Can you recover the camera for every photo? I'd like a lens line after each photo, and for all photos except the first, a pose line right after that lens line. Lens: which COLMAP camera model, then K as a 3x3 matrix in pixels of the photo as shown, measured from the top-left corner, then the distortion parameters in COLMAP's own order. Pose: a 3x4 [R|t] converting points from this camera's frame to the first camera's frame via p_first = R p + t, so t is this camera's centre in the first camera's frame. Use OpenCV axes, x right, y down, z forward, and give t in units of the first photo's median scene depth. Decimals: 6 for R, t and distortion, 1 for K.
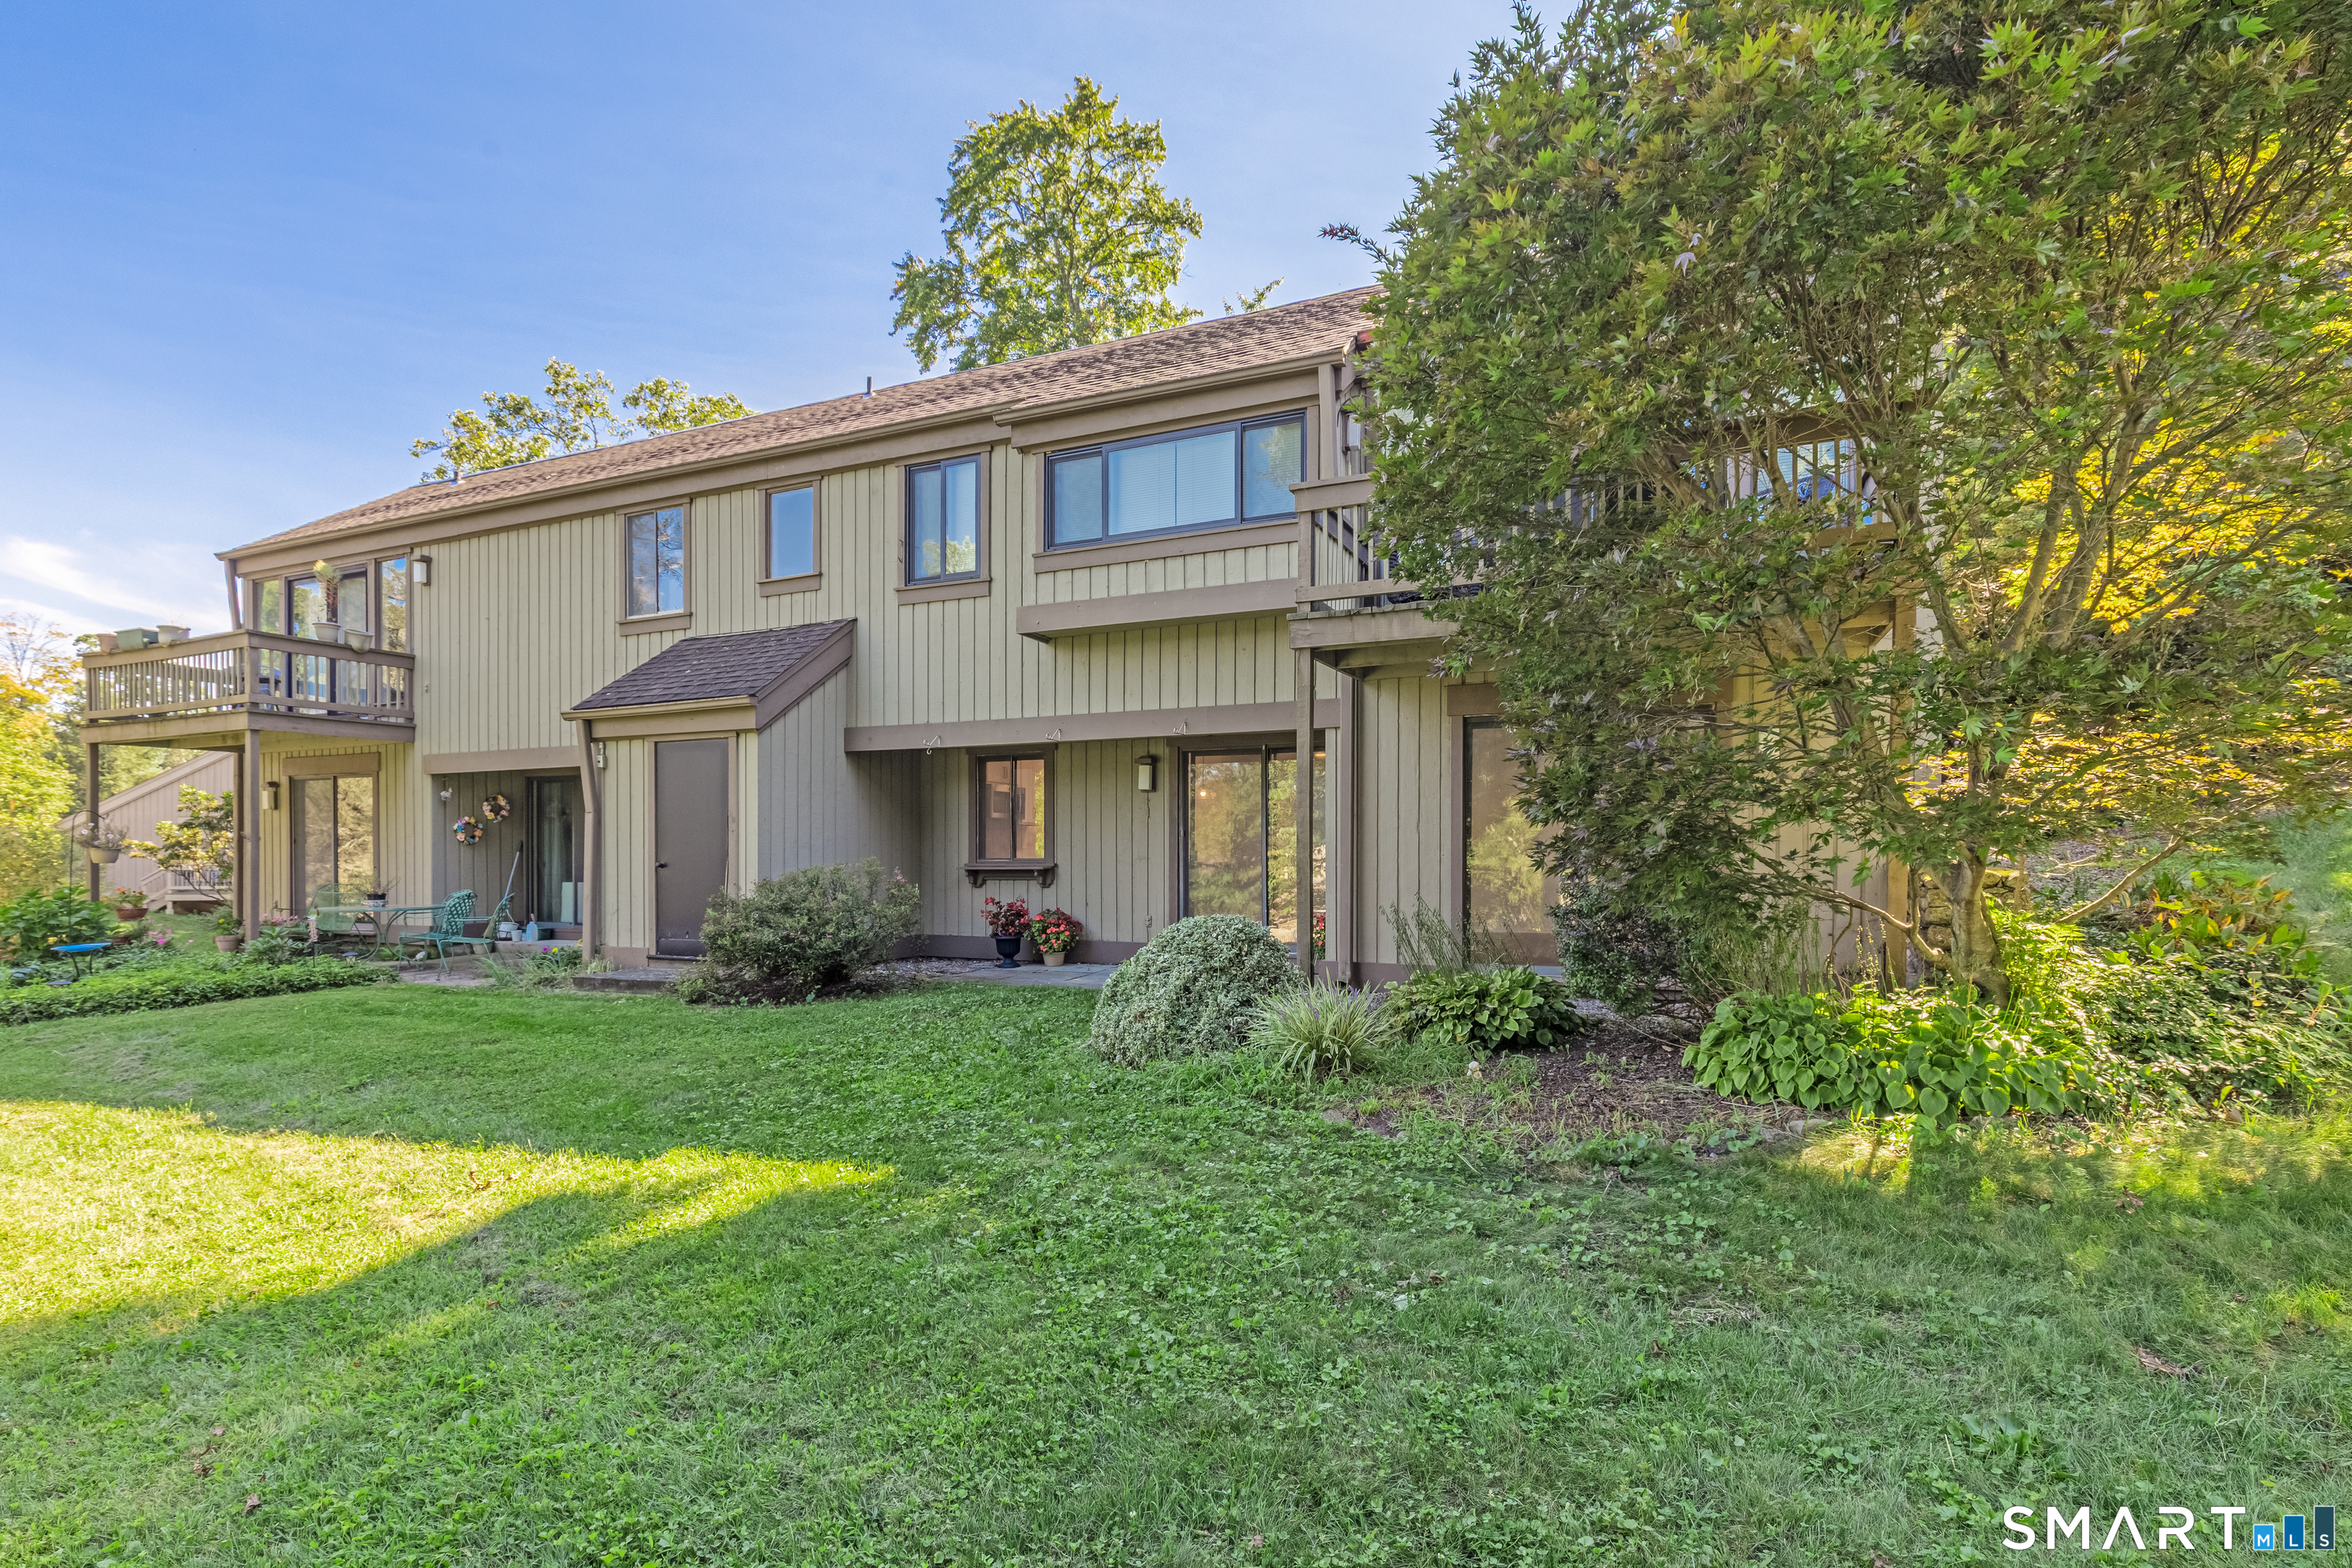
lens RADIAL K [[1079.2, 0, 1178.3], [0, 1079.2, 866.3], [0, 0, 1]] dist [0.002894, 0.000100]
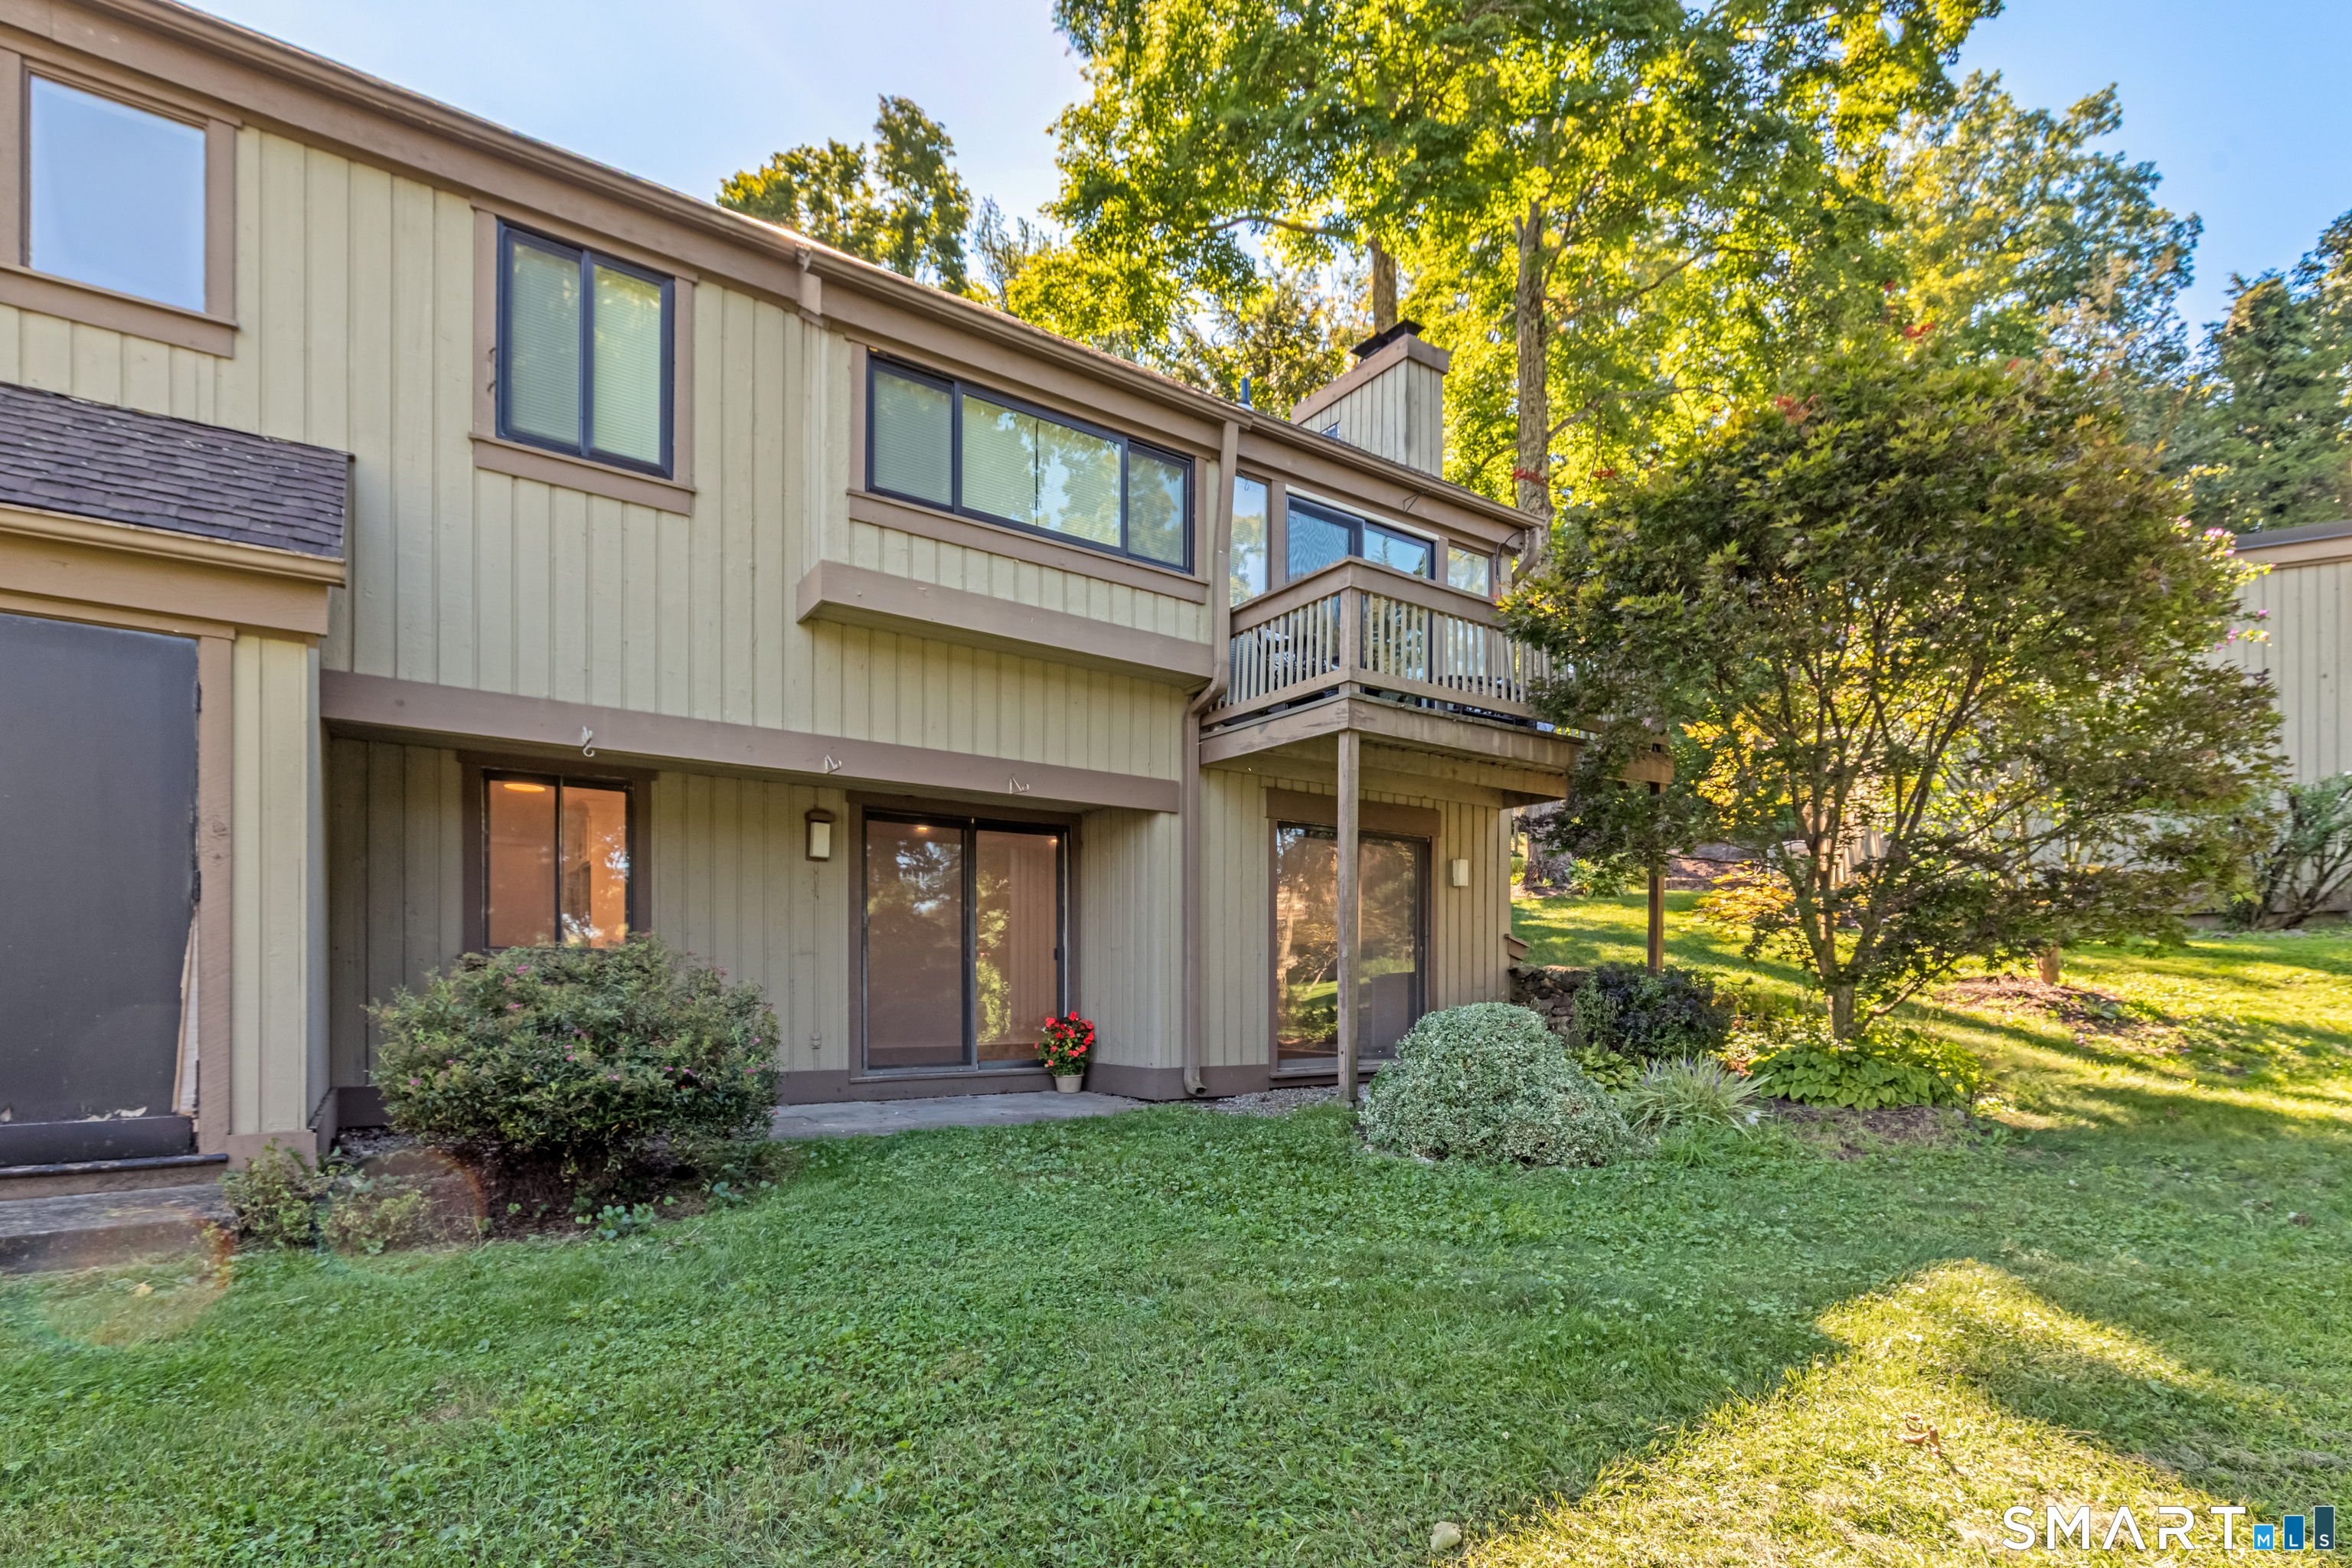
lens RADIAL K [[1115.7, 0, 1177.0], [0, 1115.7, 990.2], [0, 0, 1]] dist [-0.002131, -0.000683]
pose [[0.526562, 0.000097, 0.850137, -0.549434], [0.001794, 0.999998, -0.001225, 0.019975], [-0.850135, 0.002170, 0.526561, 0.415340]]
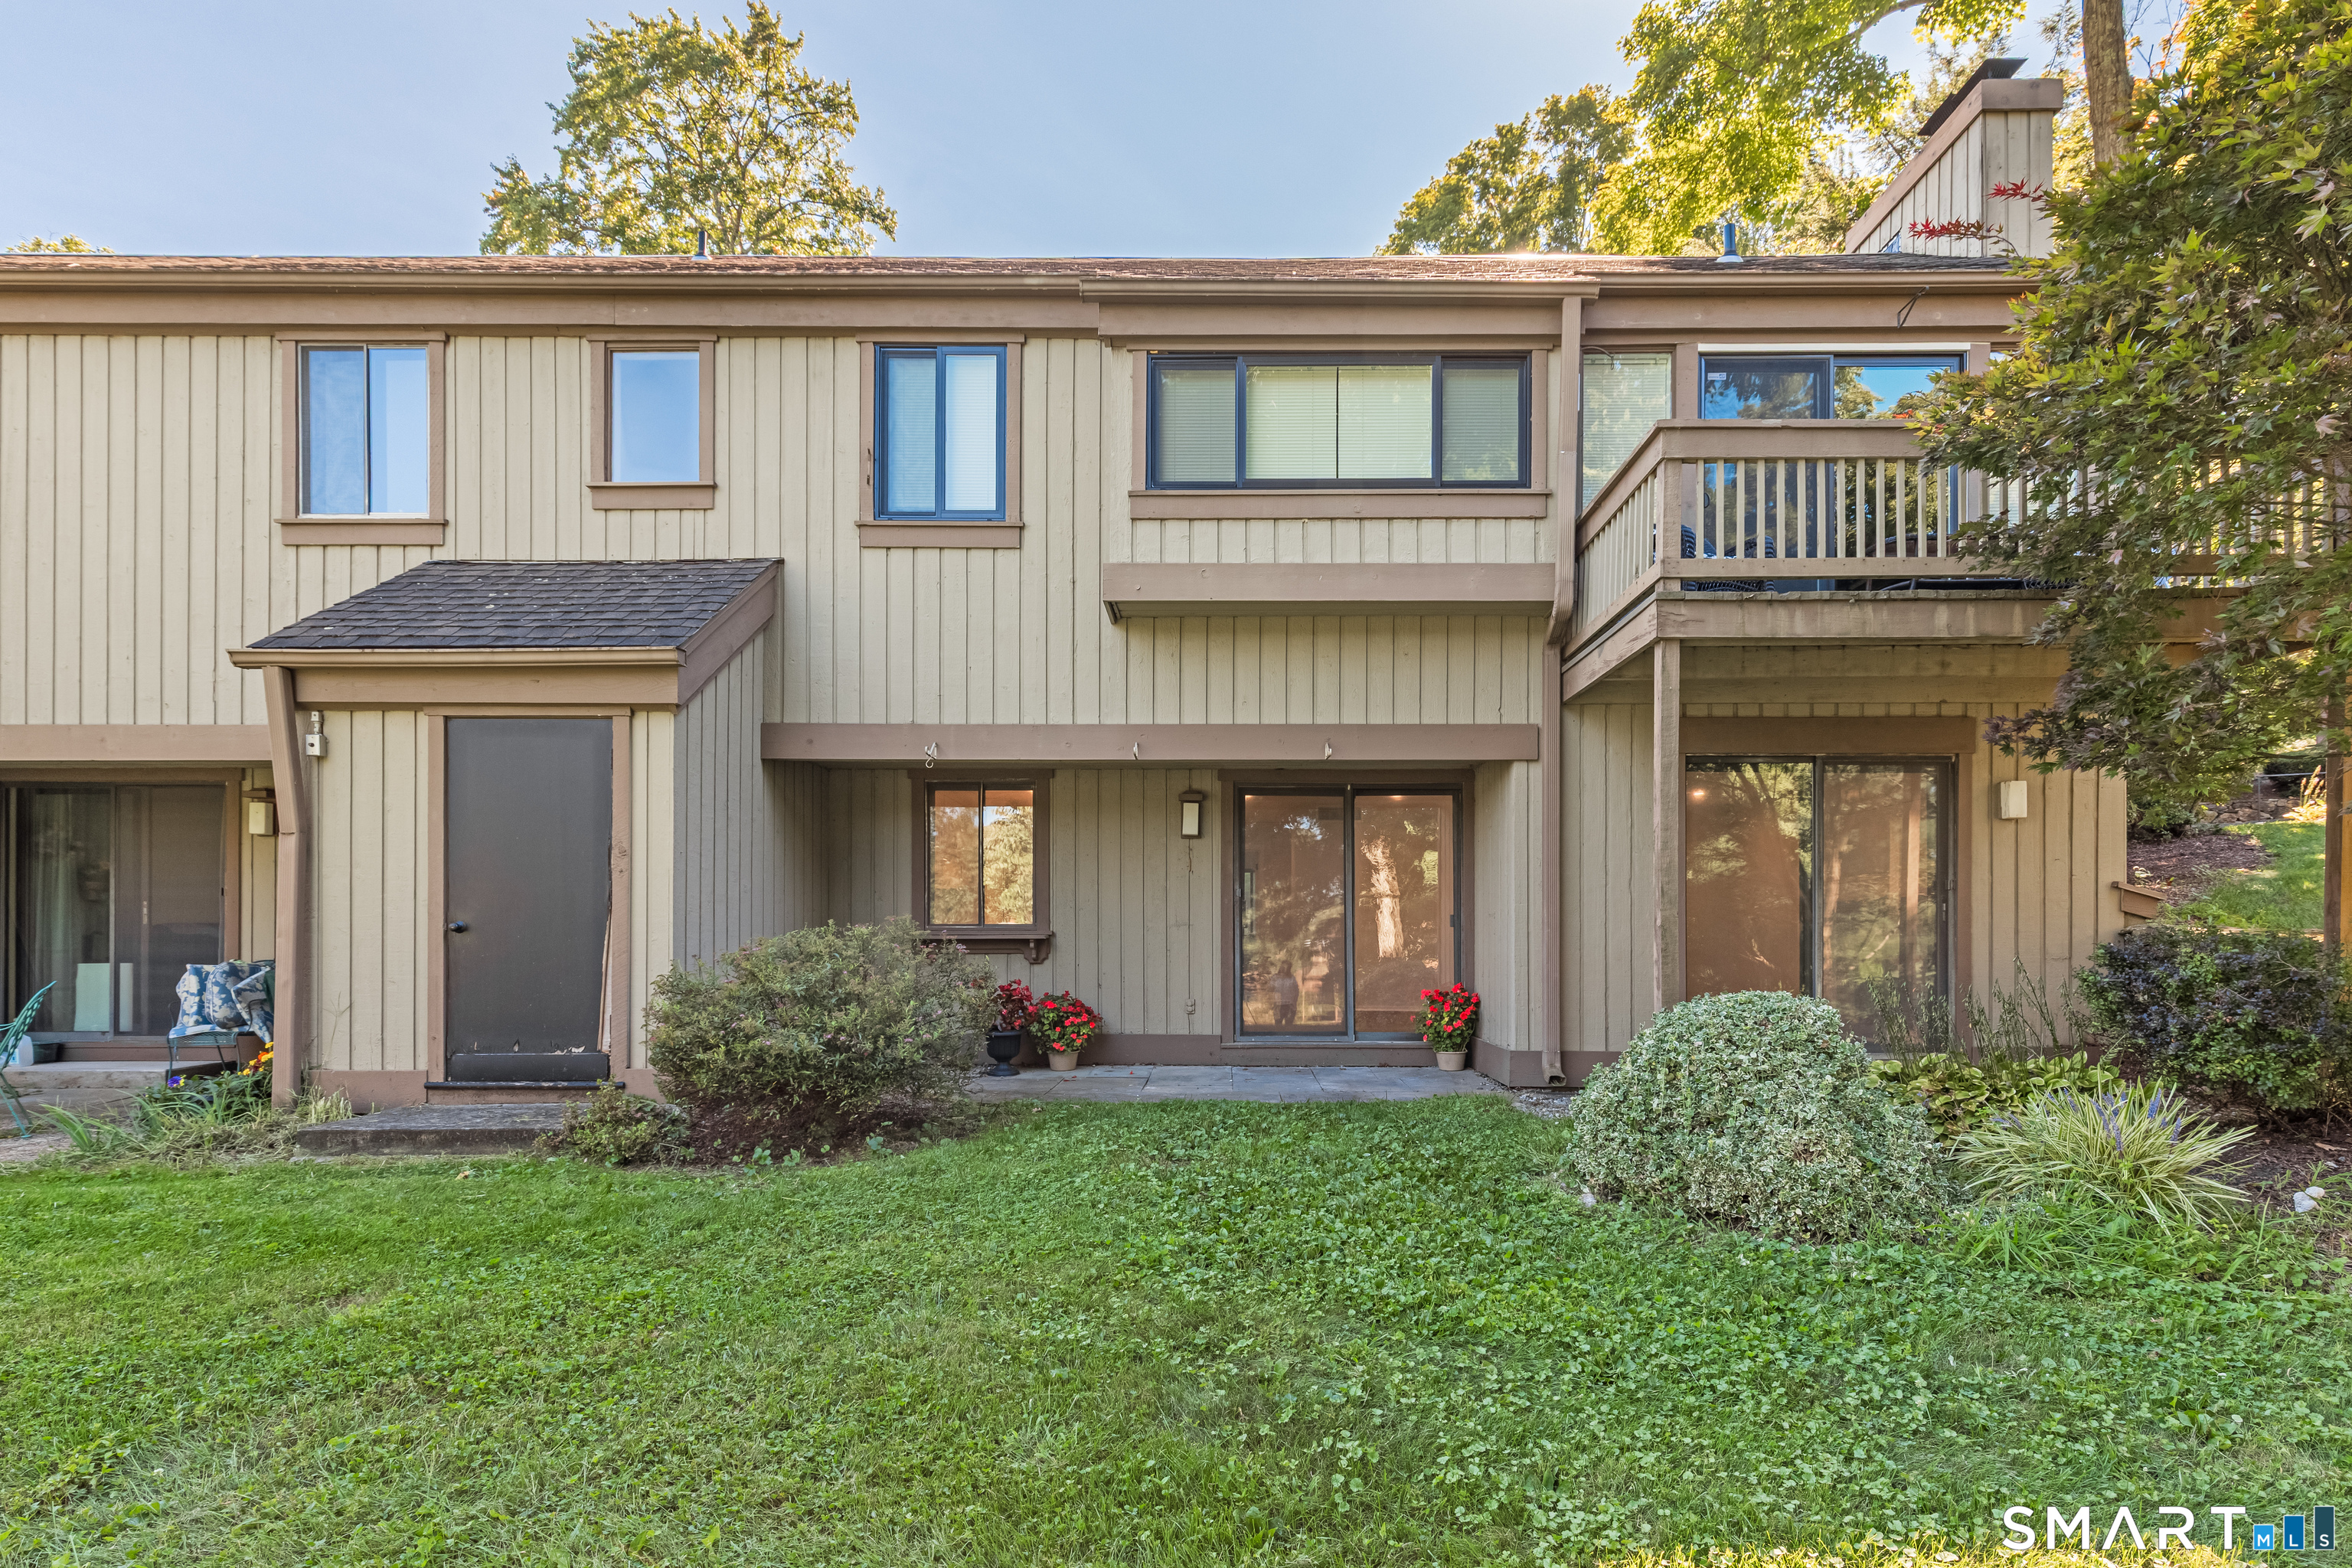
lens RADIAL K [[1084.1, 0, 1226.4], [0, 1084.1, 941.5], [0, 0, 1]] dist [0.001673, -0.000435]
pose [[0.918073, 0.001152, 0.396409, -0.320129], [0.000926, 0.999987, -0.005051, 0.009167], [-0.396410, 0.005005, 0.918060, 0.288297]]
